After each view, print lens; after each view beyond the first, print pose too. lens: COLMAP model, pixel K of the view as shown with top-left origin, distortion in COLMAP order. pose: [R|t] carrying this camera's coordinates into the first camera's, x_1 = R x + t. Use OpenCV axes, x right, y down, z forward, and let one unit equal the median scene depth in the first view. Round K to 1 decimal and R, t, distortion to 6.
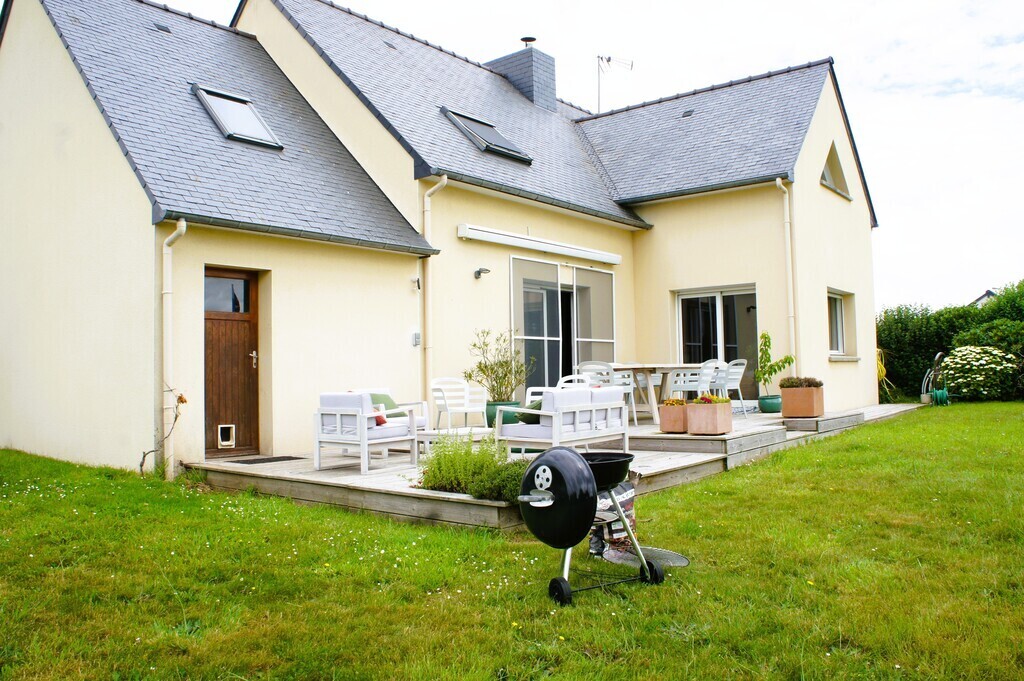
lens RADIAL K [[818.9, 0, 512.0], [0, 818.9, 340.5], [0, 0, 1]] dist [-0.174229, 0.138547]
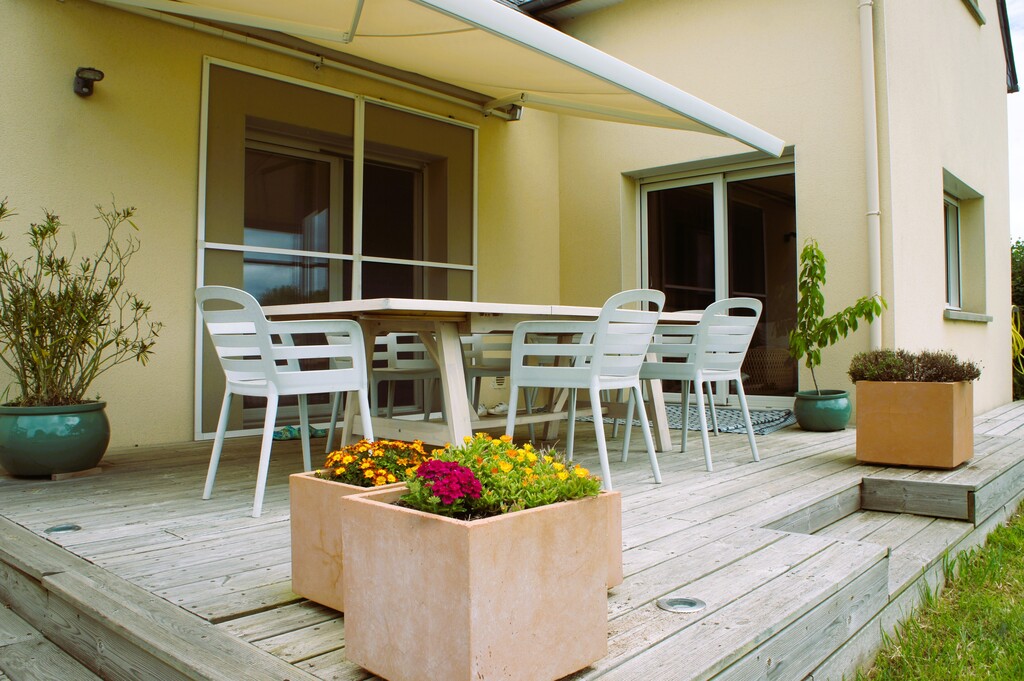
lens RADIAL K [[818.9, 0, 512.0], [0, 818.9, 340.5], [0, 0, 1]] dist [-0.174229, 0.138547]
pose [[0.998202, 0.014345, -0.058201, 0.177724], [-0.011992, 0.999105, 0.040570, 0.025552], [0.058731, -0.039799, 0.997480, 0.557013]]
